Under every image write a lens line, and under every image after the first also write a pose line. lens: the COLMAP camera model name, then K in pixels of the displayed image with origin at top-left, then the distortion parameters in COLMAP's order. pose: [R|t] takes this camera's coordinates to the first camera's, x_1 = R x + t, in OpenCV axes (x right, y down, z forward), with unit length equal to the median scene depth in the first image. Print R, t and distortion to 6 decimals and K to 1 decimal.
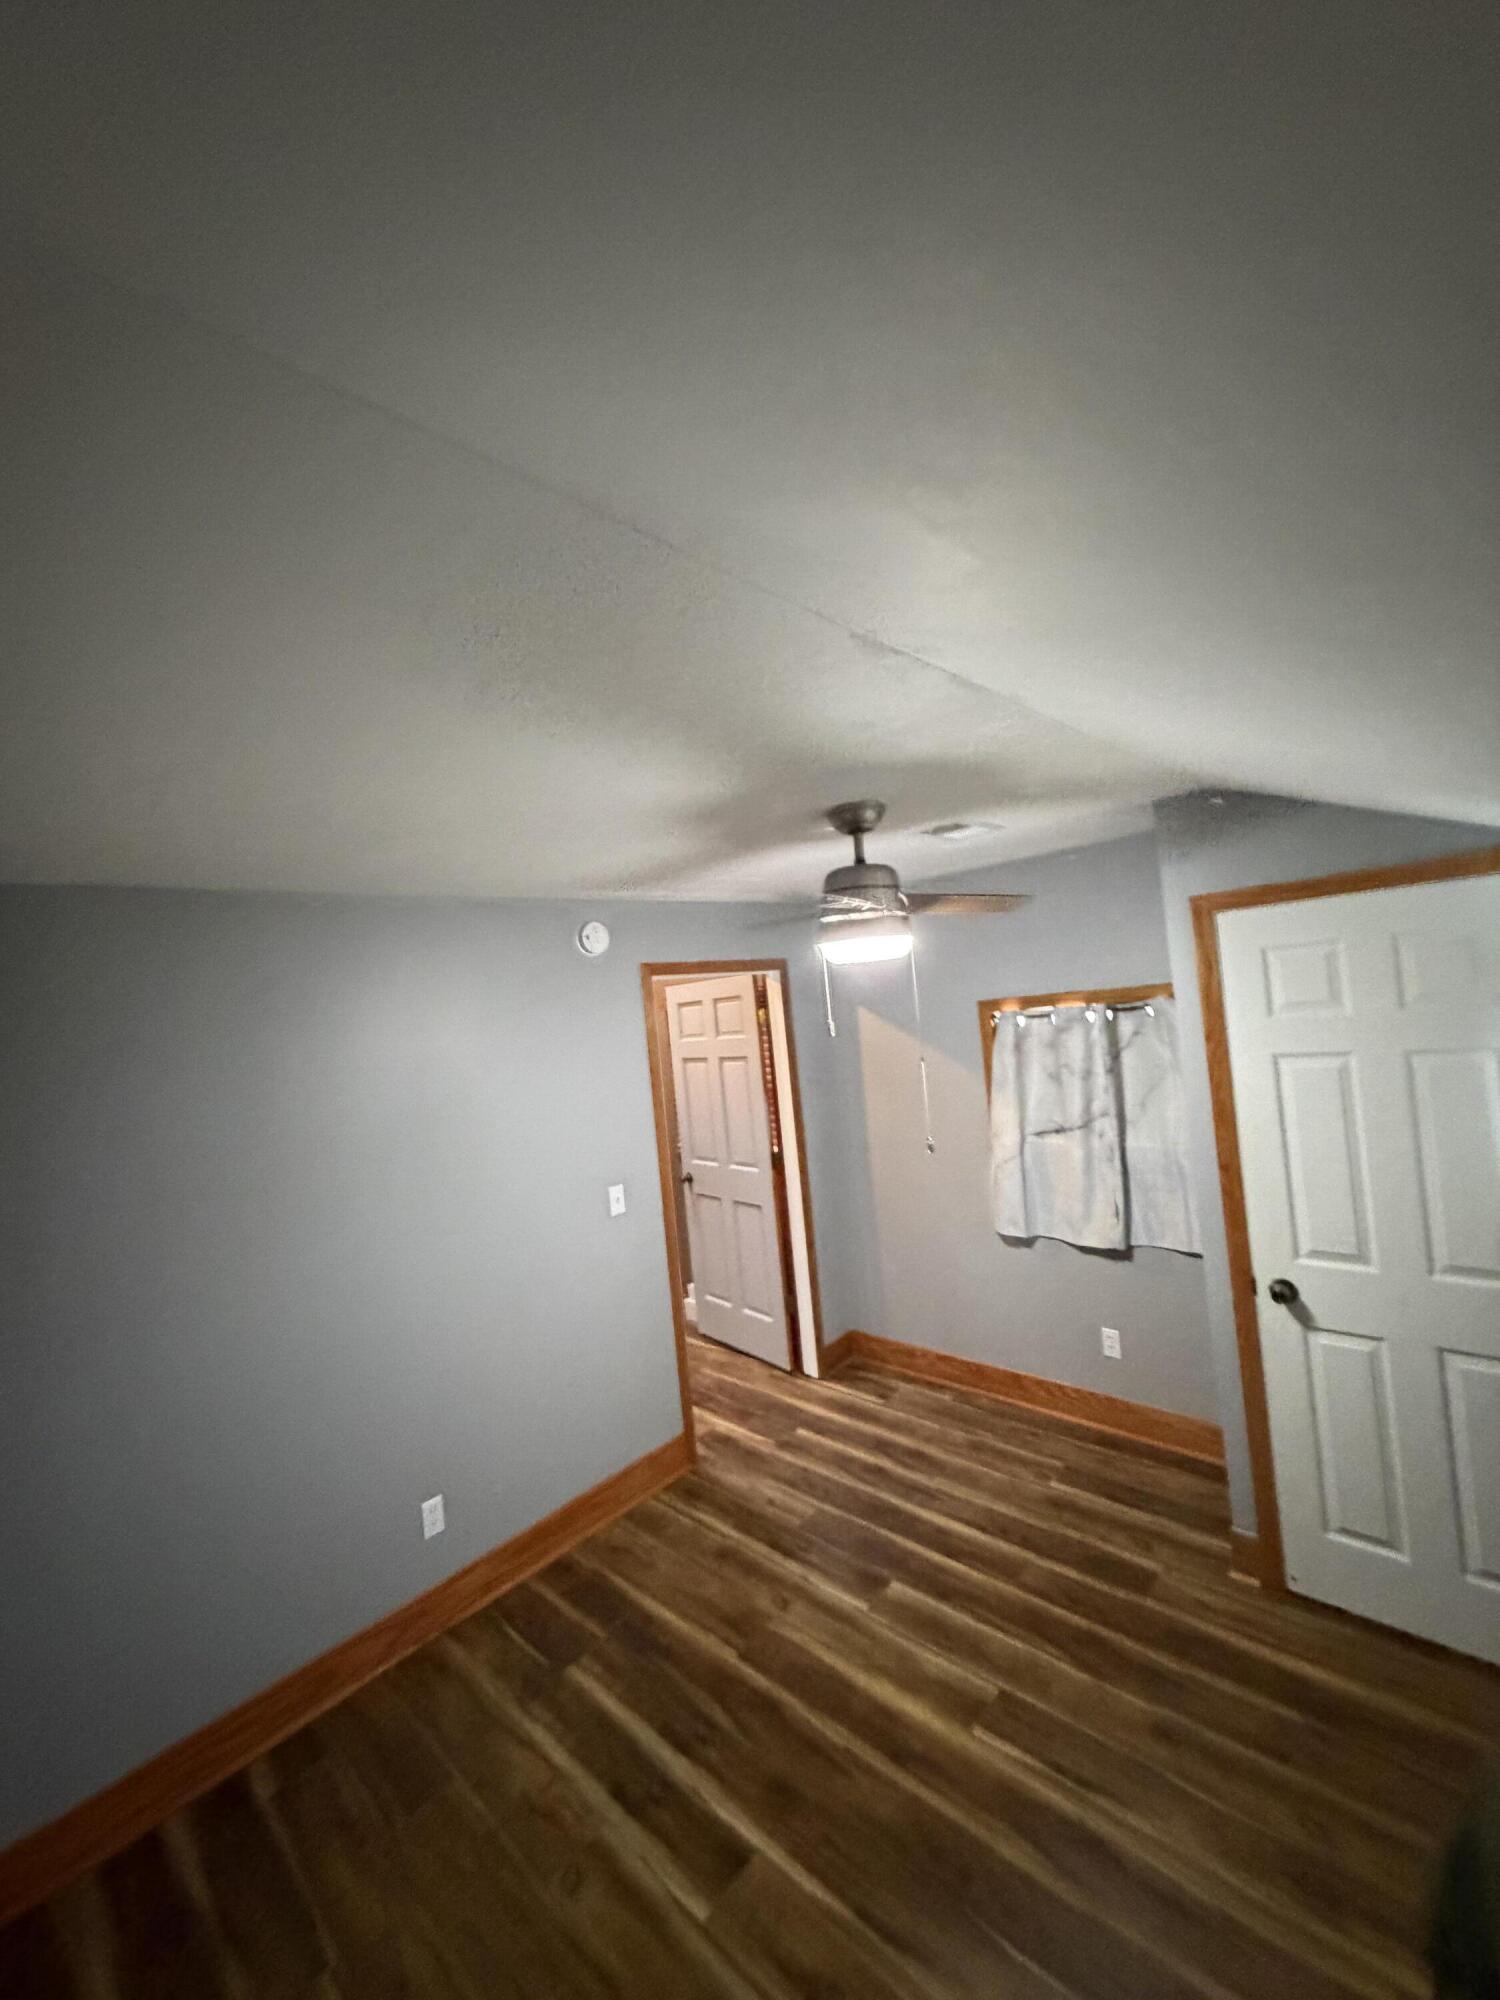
lens RADIAL K [[798.0, 0, 750.0], [0, 798.0, 1000.0], [0, 0, 1]] dist [-0.001022, 0.000107]
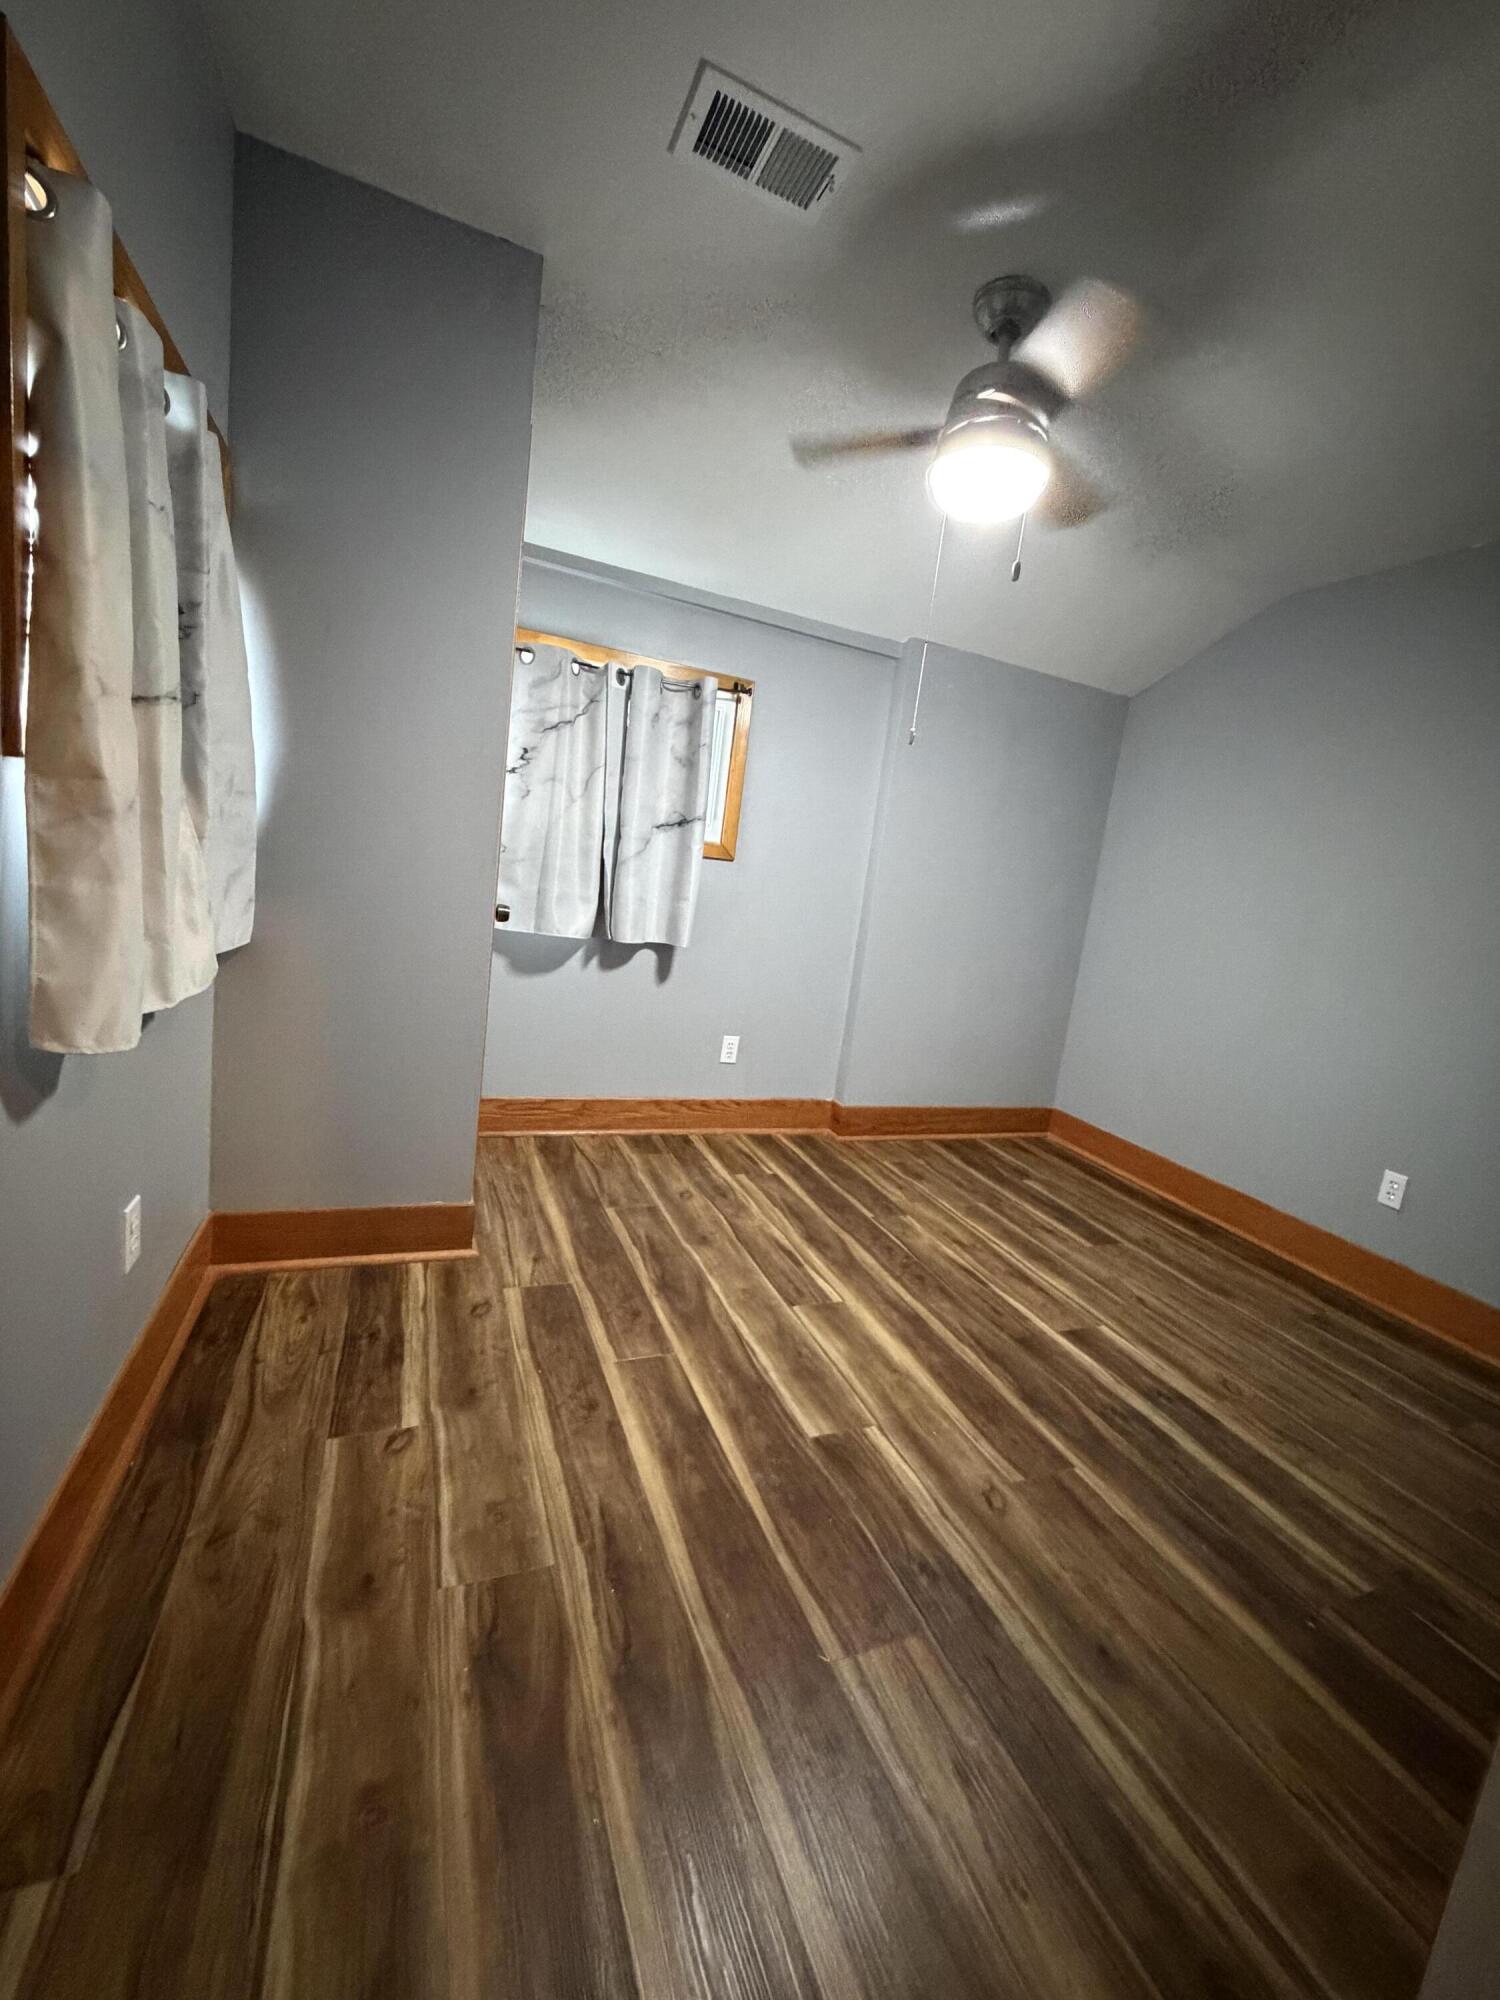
lens RADIAL K [[798.0, 0, 750.0], [0, 798.0, 1000.0], [0, 0, 1]] dist [-0.001022, 0.000107]
pose [[-0.914748, -0.094096, 0.392915, 0.006777], [-0.049449, 0.991265, 0.122268, 0.337588], [-0.400987, 0.092415, -0.911410, 1.726431]]
